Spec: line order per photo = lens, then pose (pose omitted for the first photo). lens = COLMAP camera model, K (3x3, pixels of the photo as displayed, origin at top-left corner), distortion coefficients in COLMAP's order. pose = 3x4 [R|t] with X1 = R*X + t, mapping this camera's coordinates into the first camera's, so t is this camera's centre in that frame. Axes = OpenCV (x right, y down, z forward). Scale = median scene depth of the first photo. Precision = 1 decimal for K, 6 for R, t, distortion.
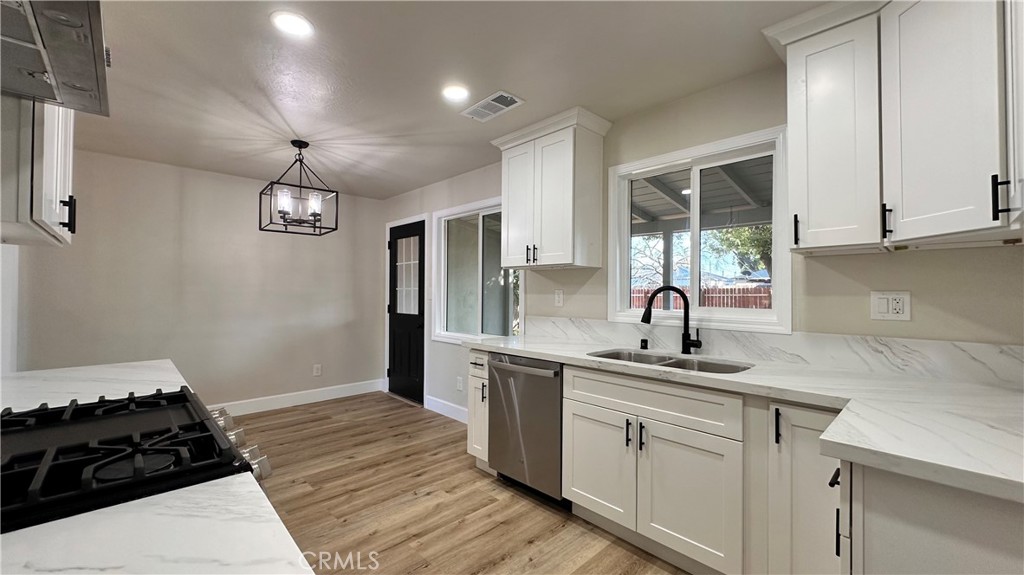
lens RADIAL K [[409.7, 0, 516.5], [0, 409.7, 285.5], [0, 0, 1]] dist [0.001318, -0.000241]
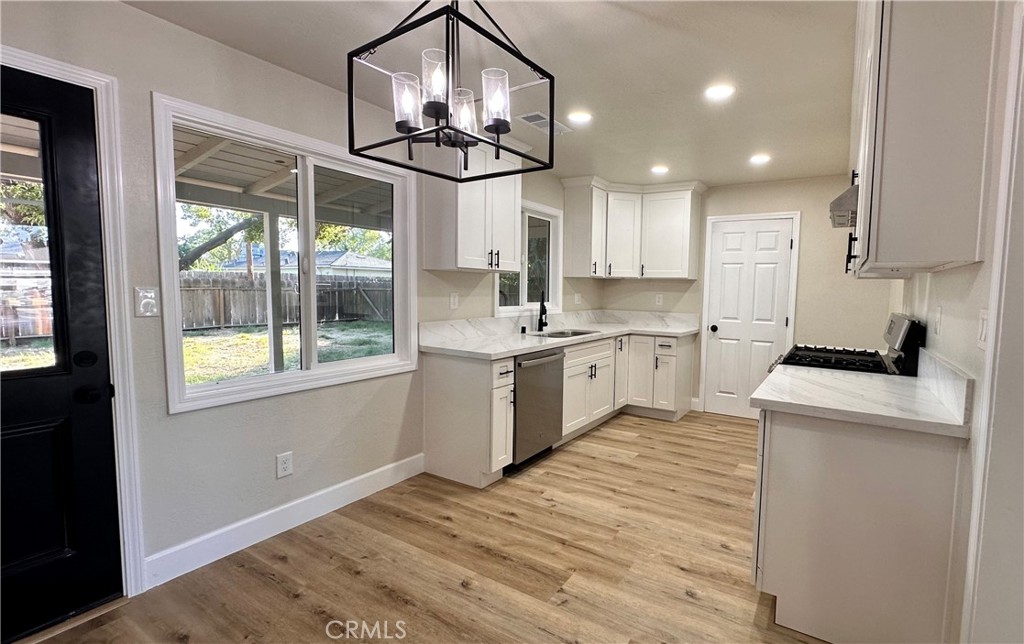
lens RADIAL K [[459.4, 0, 570.3], [0, 459.4, 318.3], [0, 0, 1]] dist [-0.001153, -0.000204]
pose [[-0.263896, -0.076471, 0.961515, -1.226328], [-0.034300, 0.996966, 0.069876, -0.016142], [-0.963941, -0.014540, -0.265719, 1.208774]]
